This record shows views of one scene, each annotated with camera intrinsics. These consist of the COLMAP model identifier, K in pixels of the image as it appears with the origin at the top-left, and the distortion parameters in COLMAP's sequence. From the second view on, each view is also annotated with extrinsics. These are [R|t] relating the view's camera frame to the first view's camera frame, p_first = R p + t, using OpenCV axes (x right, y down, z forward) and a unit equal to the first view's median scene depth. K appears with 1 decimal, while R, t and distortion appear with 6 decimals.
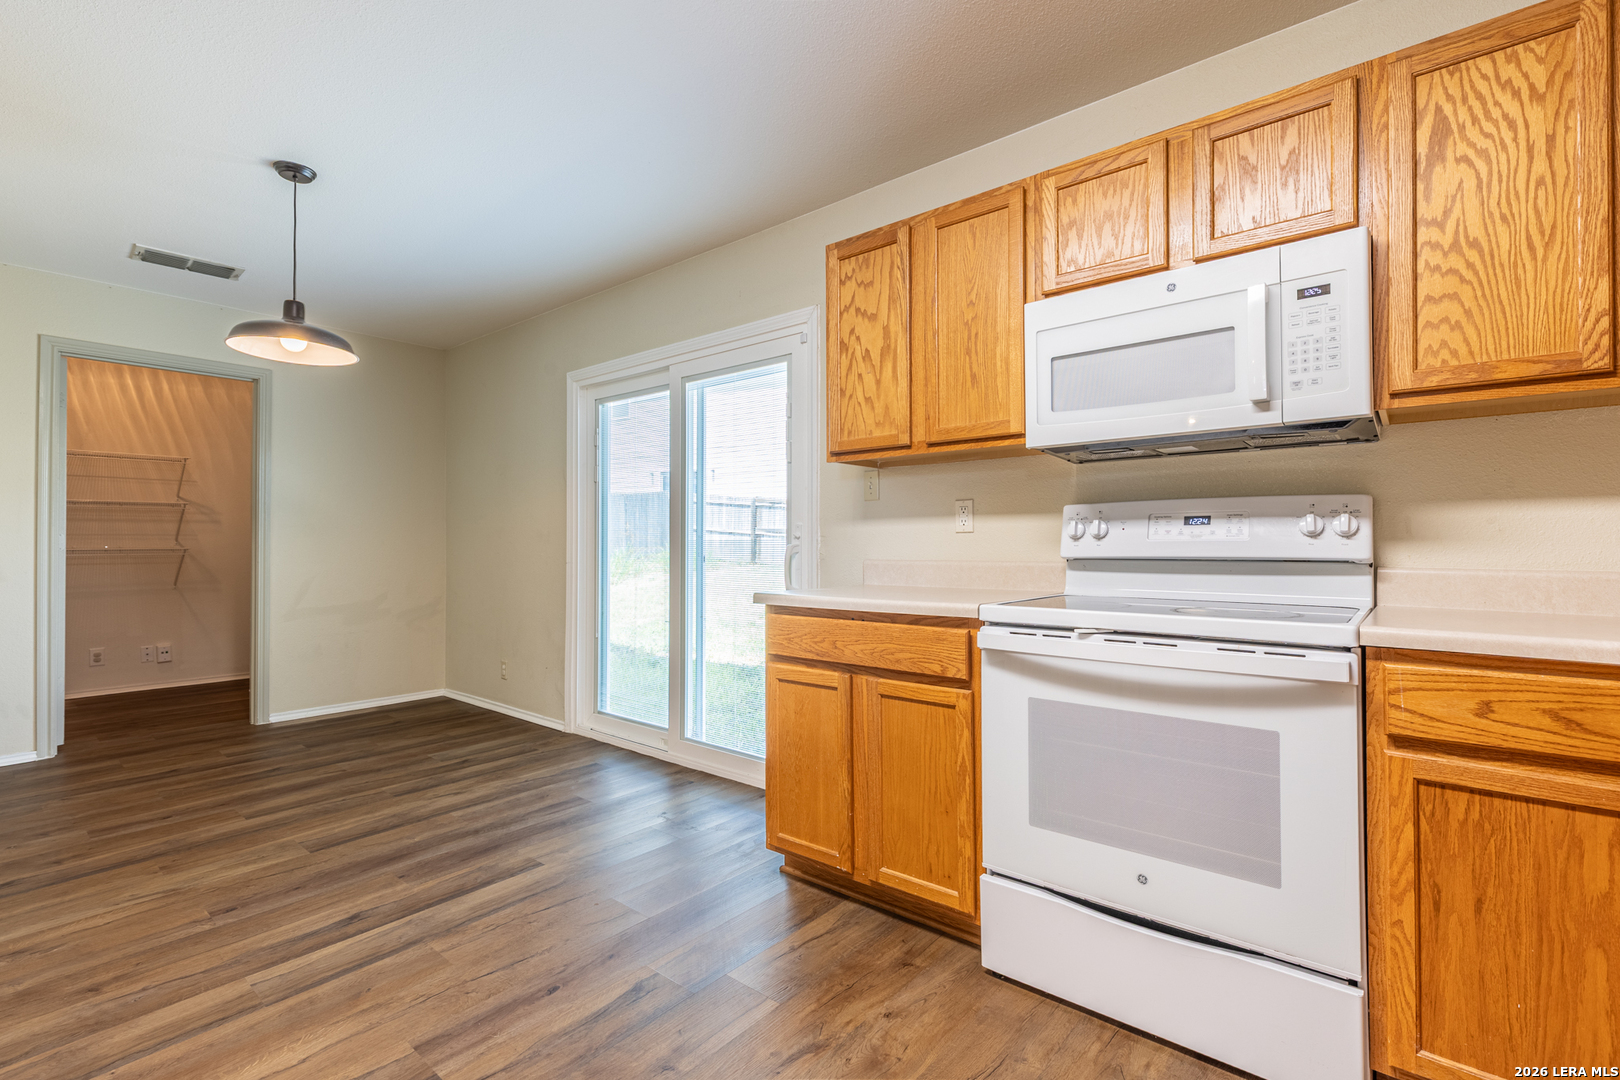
lens RADIAL K [[727.1, 0, 813.0], [0, 727.1, 536.4], [0, 0, 1]] dist [0.006667, -0.000357]
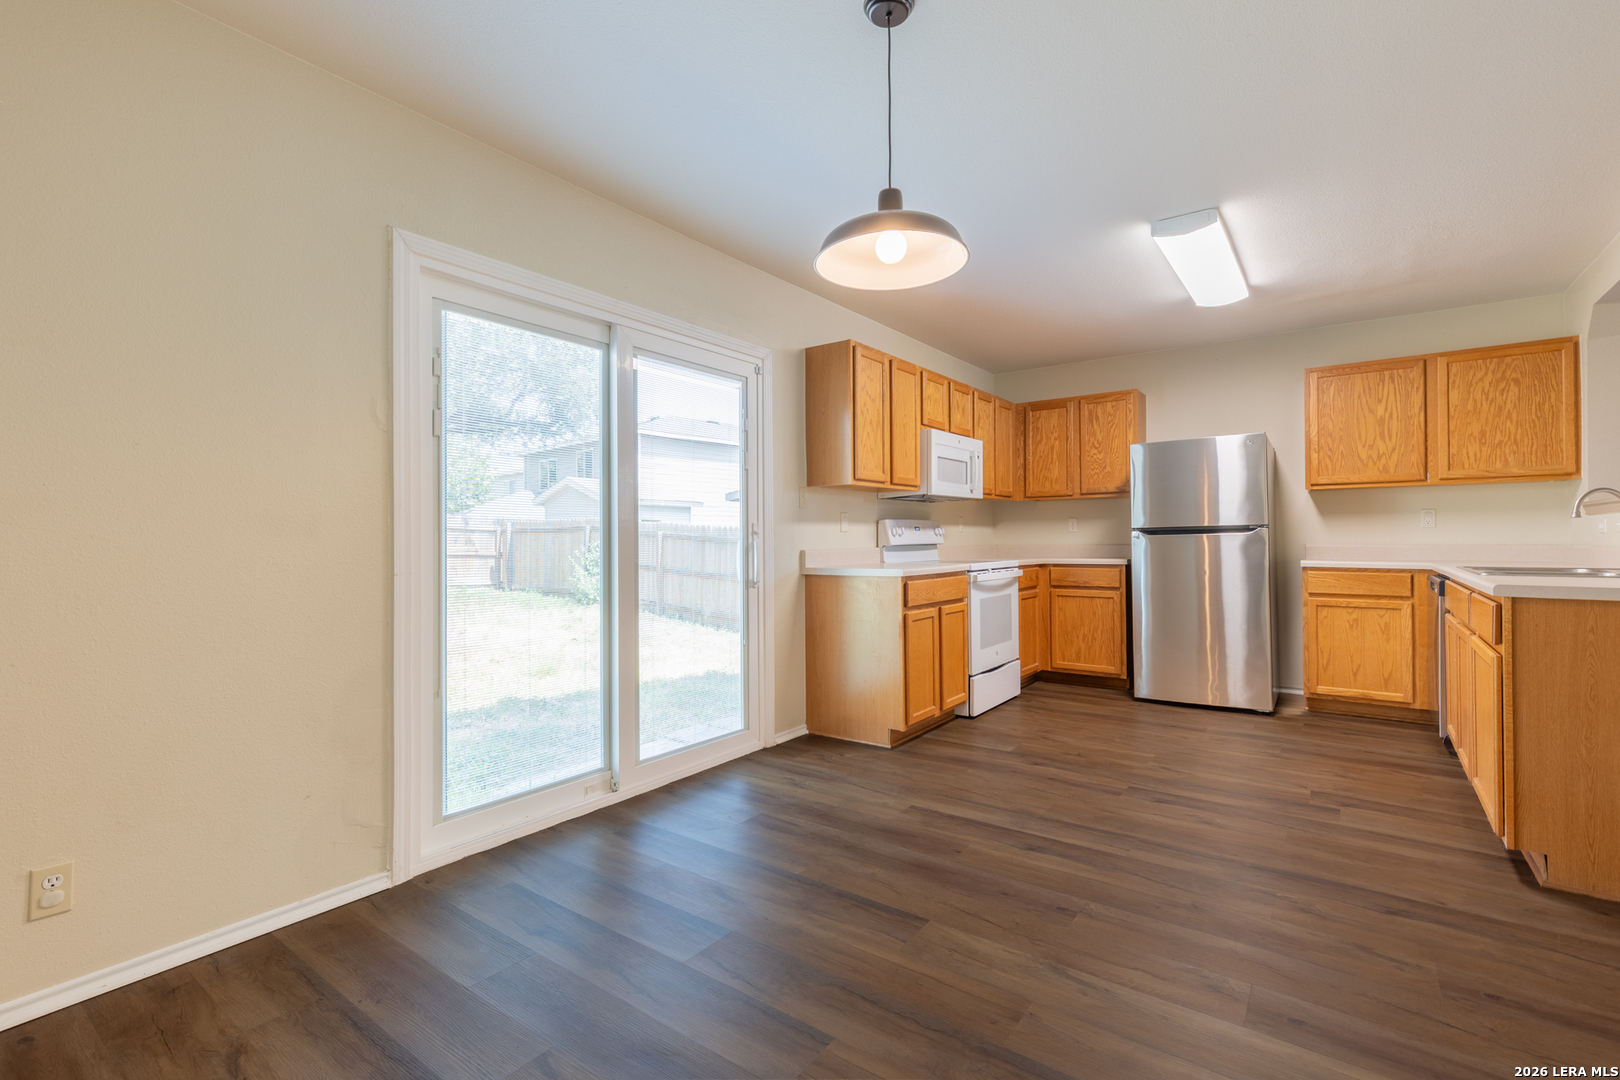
lens RADIAL K [[734.5, 0, 812.1], [0, 734.5, 538.1], [0, 0, 1]] dist [0.011312, -0.000407]
pose [[-0.063409, 0.006200, 0.997968, -1.374038], [0.000096, 0.999981, -0.006206, 0.017804], [-0.997988, -0.000298, -0.063408, 1.088967]]
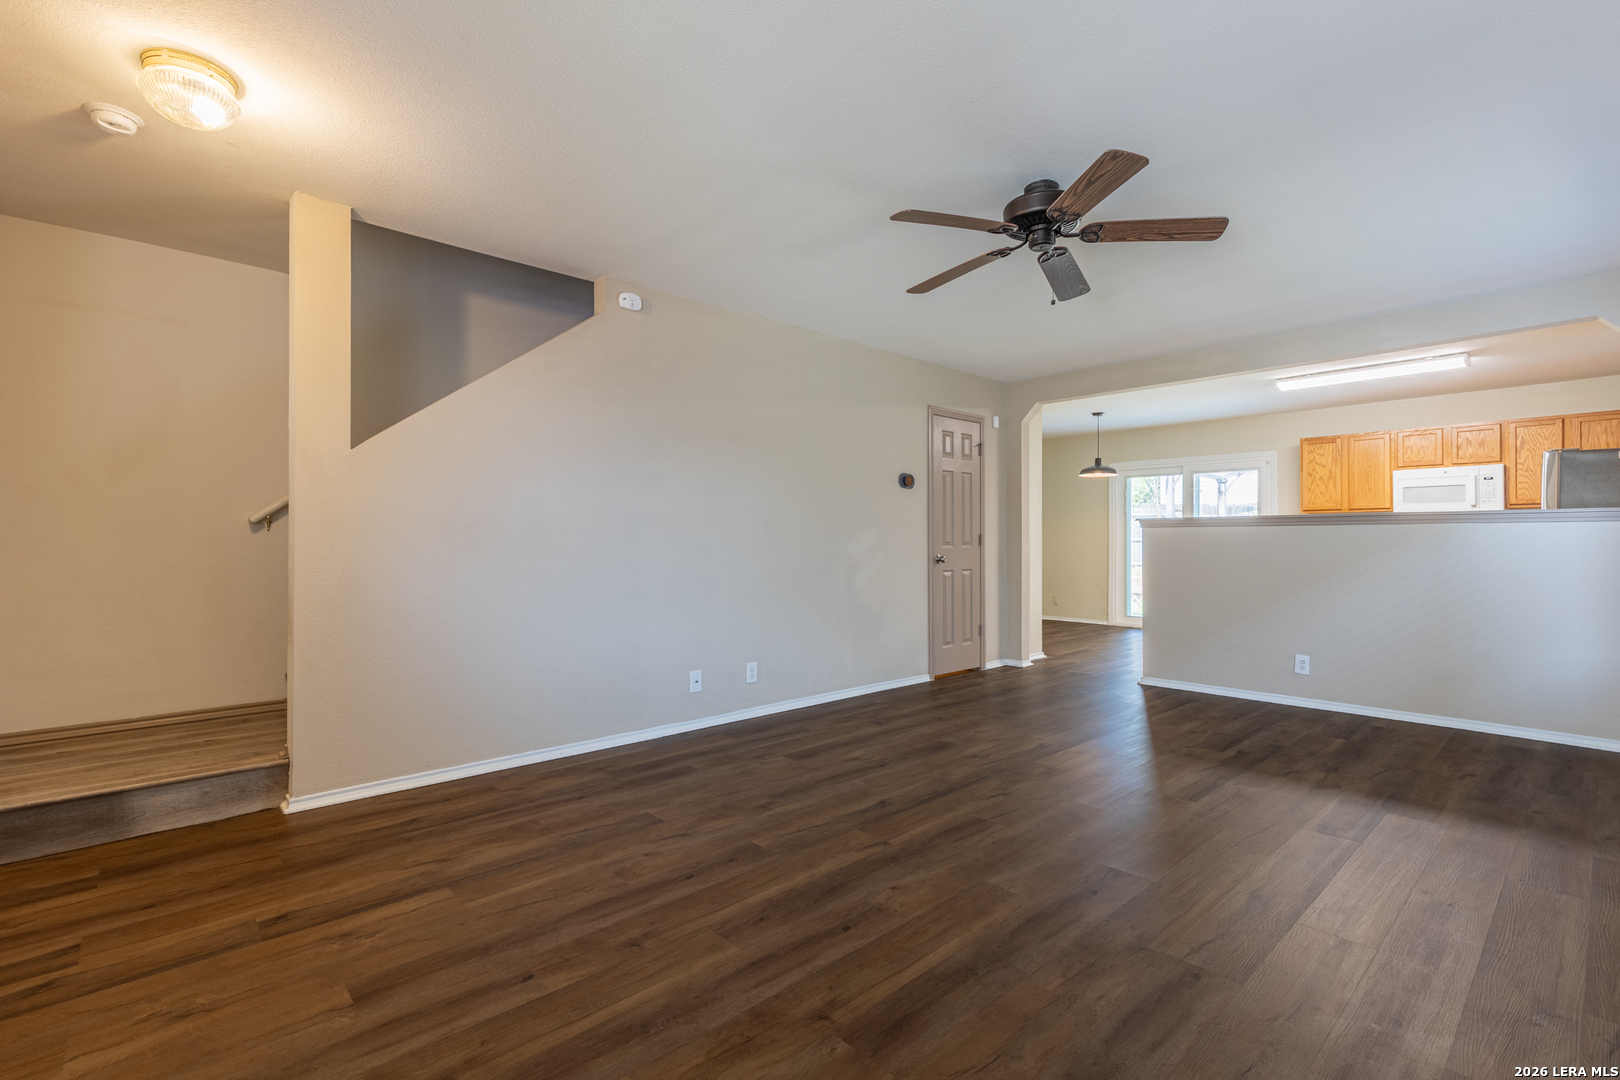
lens RADIAL K [[727.1, 0, 813.0], [0, 727.1, 536.4], [0, 0, 1]] dist [0.006667, -0.000357]
pose [[0.990786, 0.001553, -0.135427, -1.408984], [-0.001431, 0.999998, 0.001003, -0.007235], [0.135429, -0.000800, 0.990787, -2.004129]]
